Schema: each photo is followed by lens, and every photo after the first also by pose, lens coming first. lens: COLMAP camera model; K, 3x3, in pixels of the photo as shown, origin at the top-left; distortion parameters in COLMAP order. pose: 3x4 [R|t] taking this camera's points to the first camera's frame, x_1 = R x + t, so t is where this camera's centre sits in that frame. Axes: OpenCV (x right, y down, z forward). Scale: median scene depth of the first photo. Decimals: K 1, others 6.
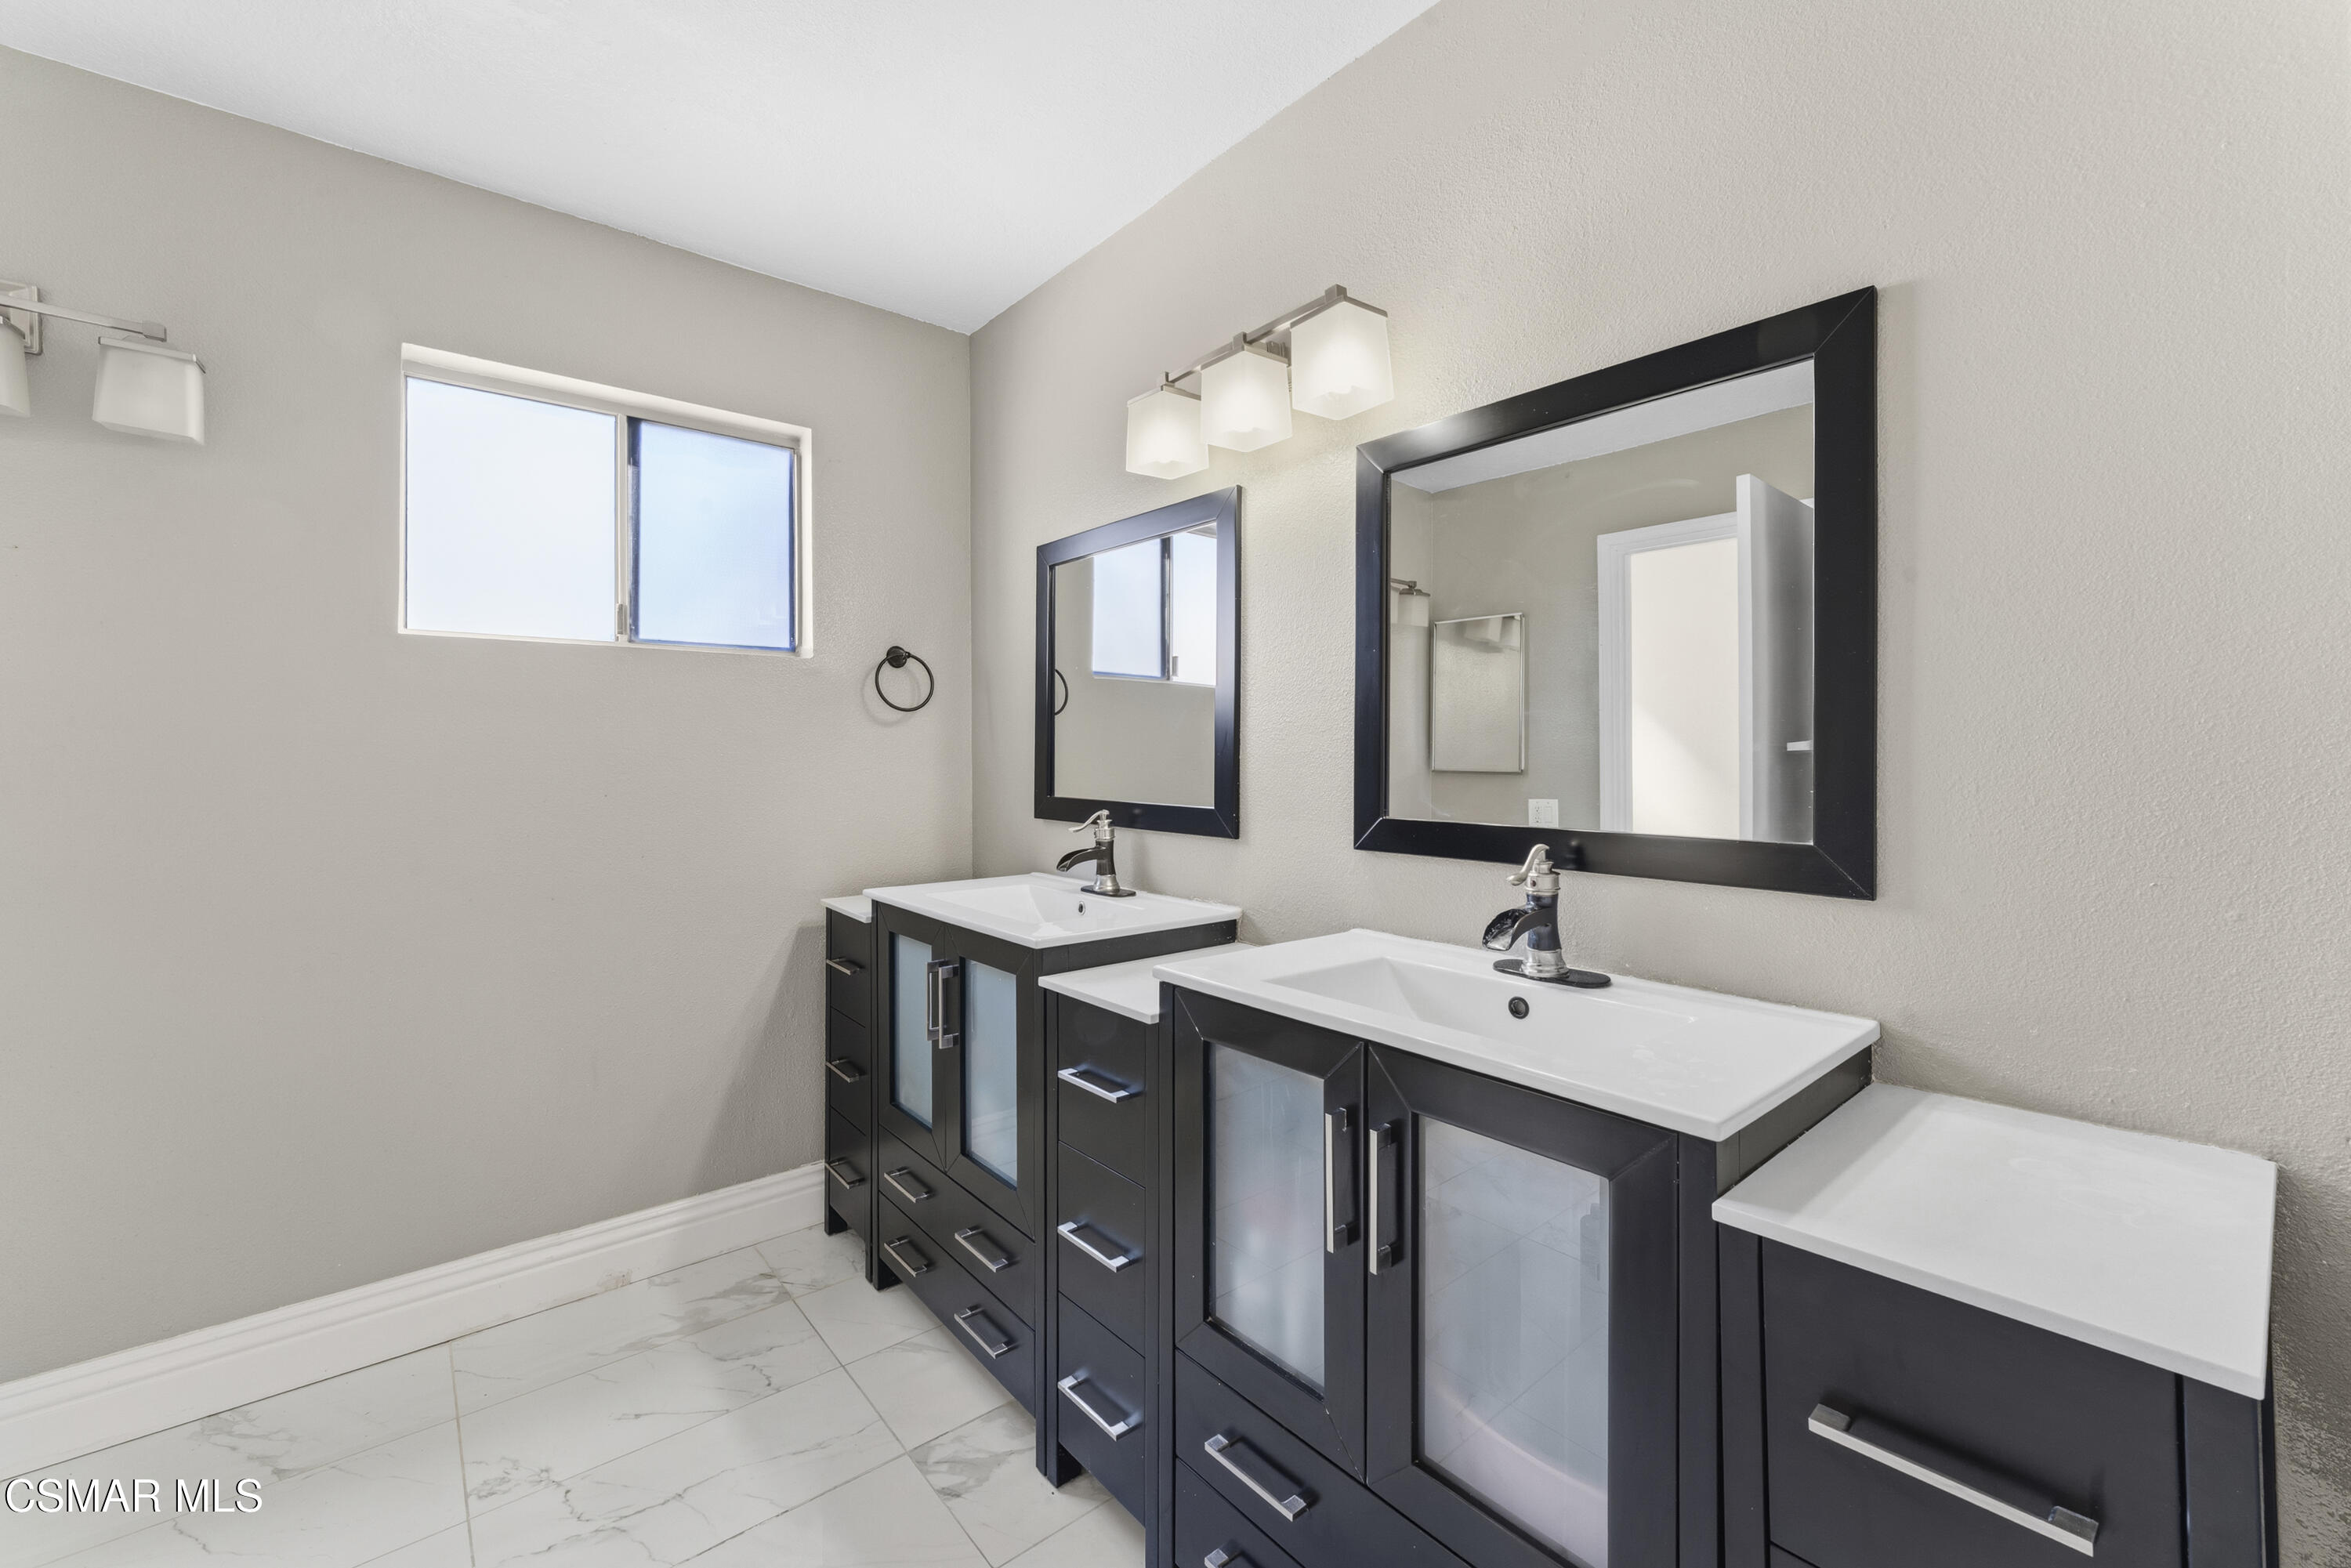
lens RADIAL K [[938.7, 0, 1153.8], [0, 938.7, 753.8], [0, 0, 1]] dist [-0.000580, 0.000438]
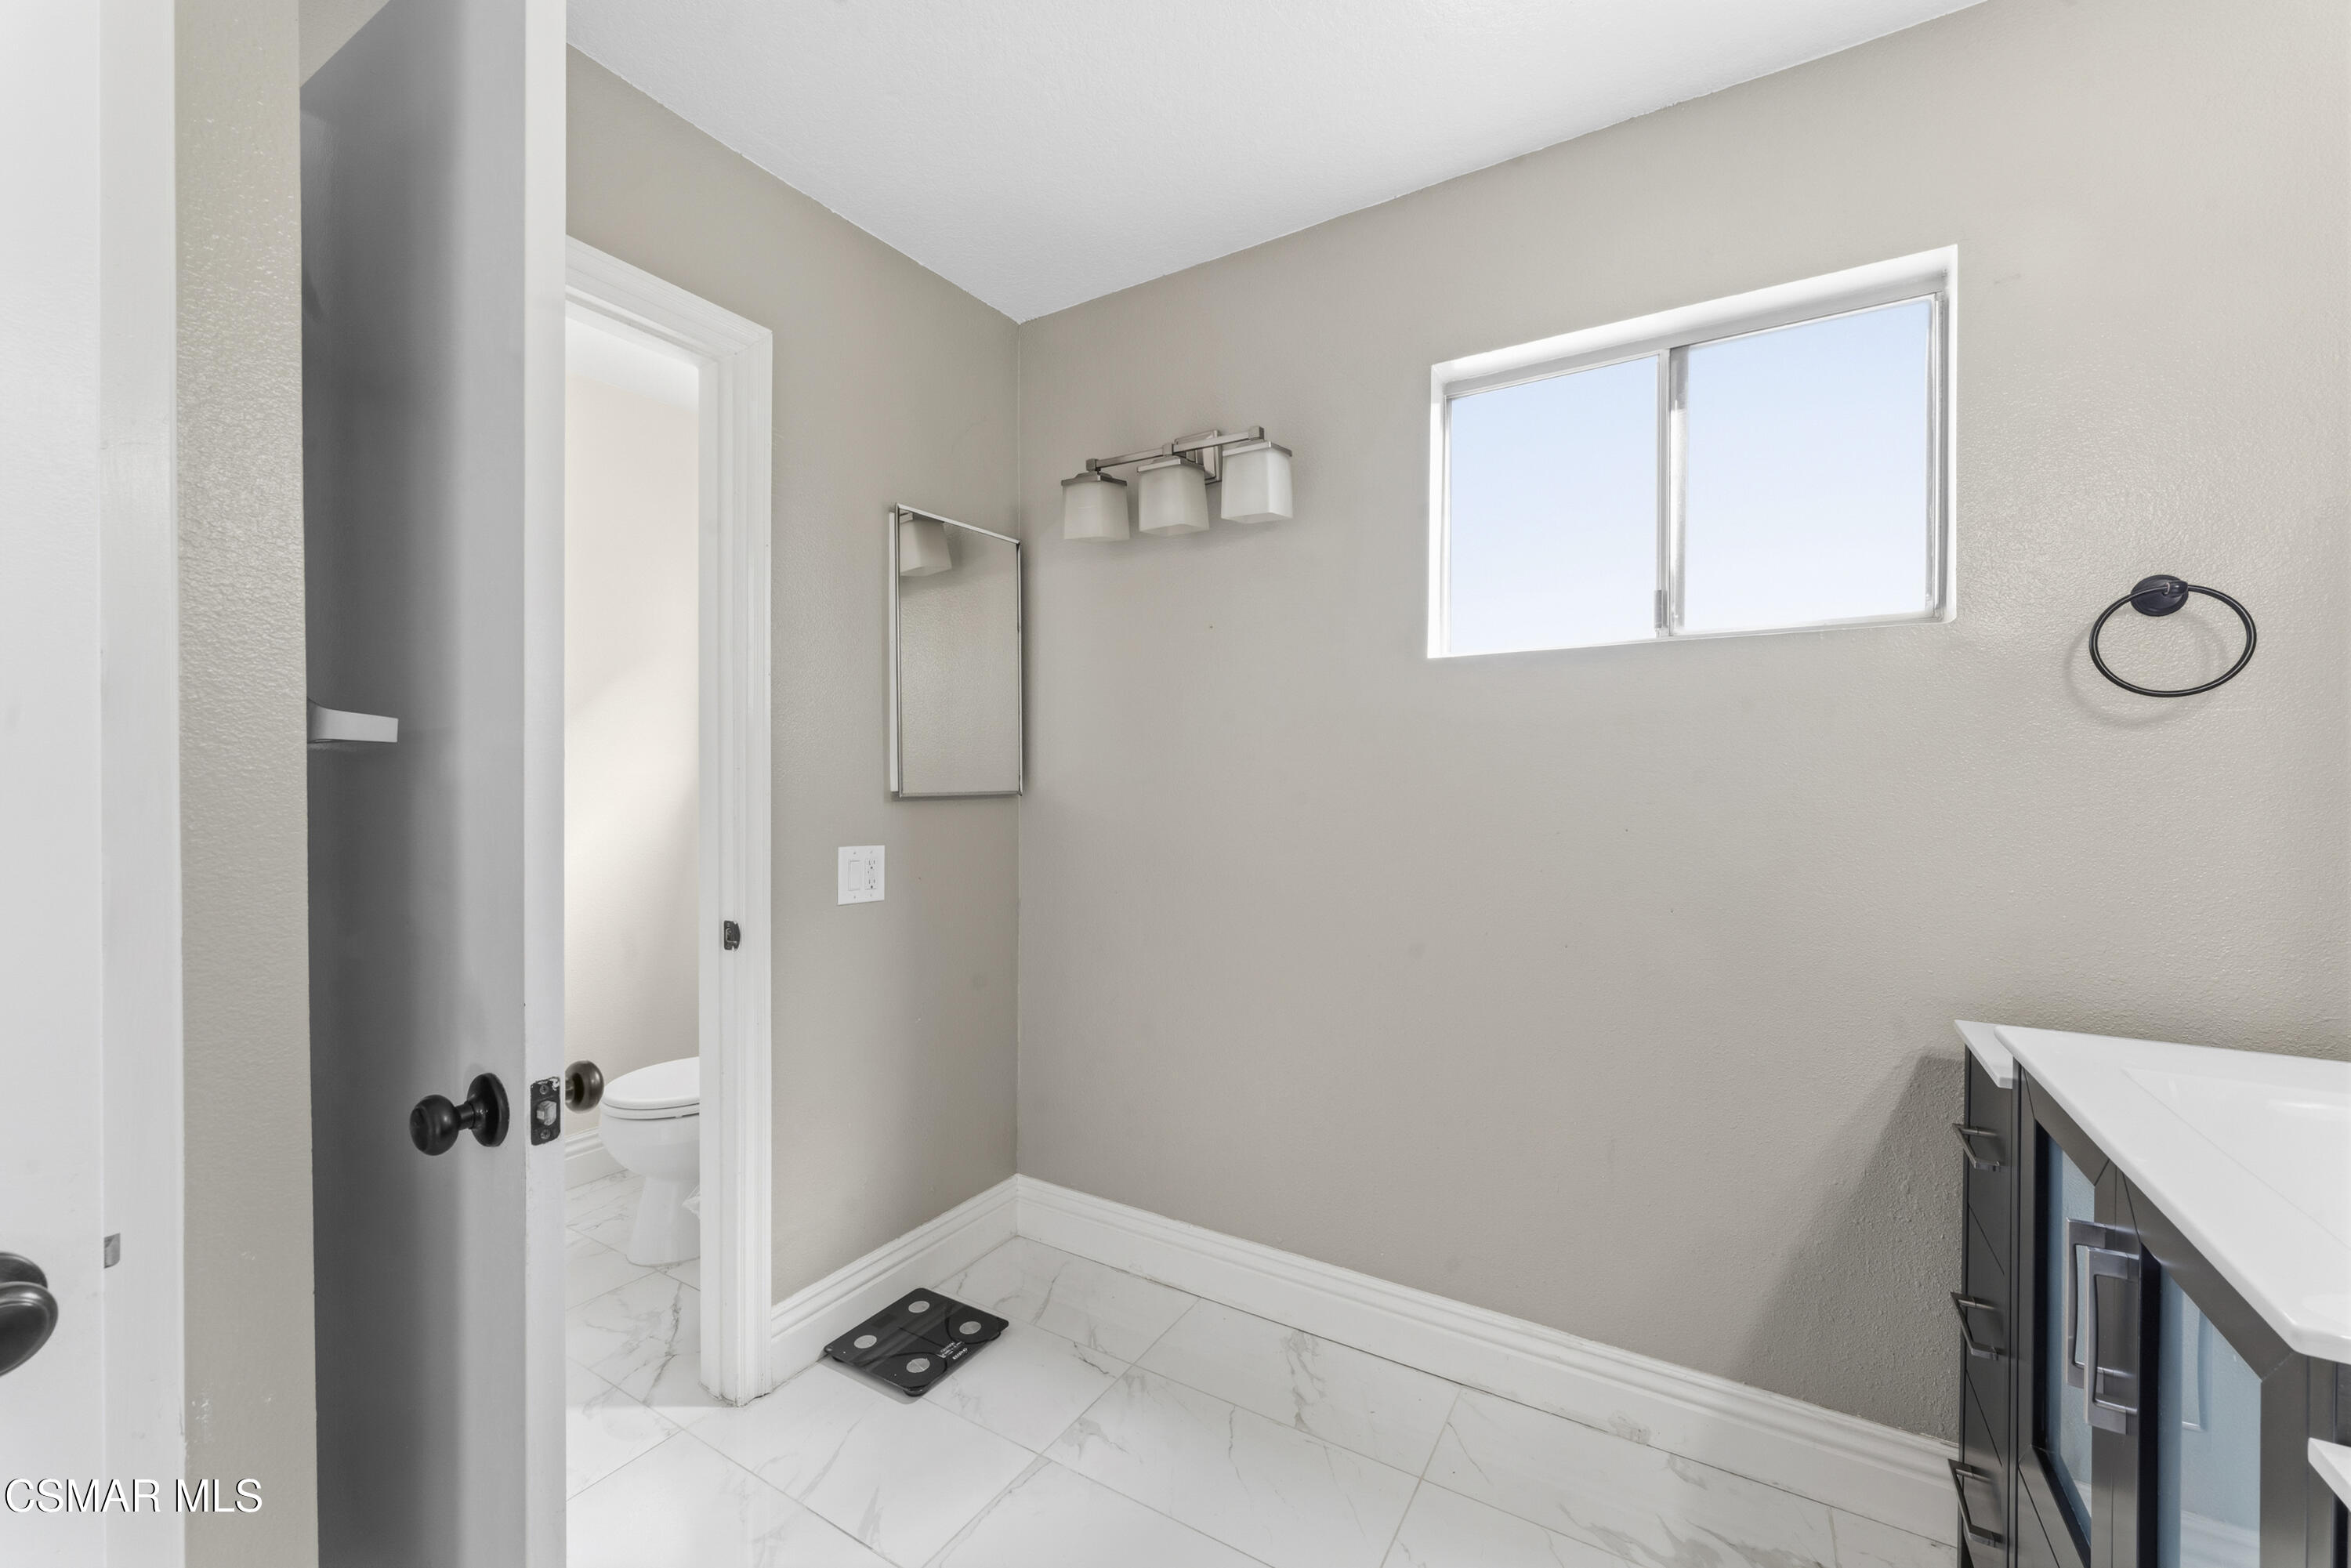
lens RADIAL K [[938.7, 0, 1178.4], [0, 938.7, 787.6], [0, 0, 1]] dist [-0.000580, 0.000438]
pose [[0.336235, 0.014043, -0.941674, 0.048825], [0.001803, 0.999877, 0.015555, -0.005071], [0.941777, -0.006928, 0.336168, 0.364474]]
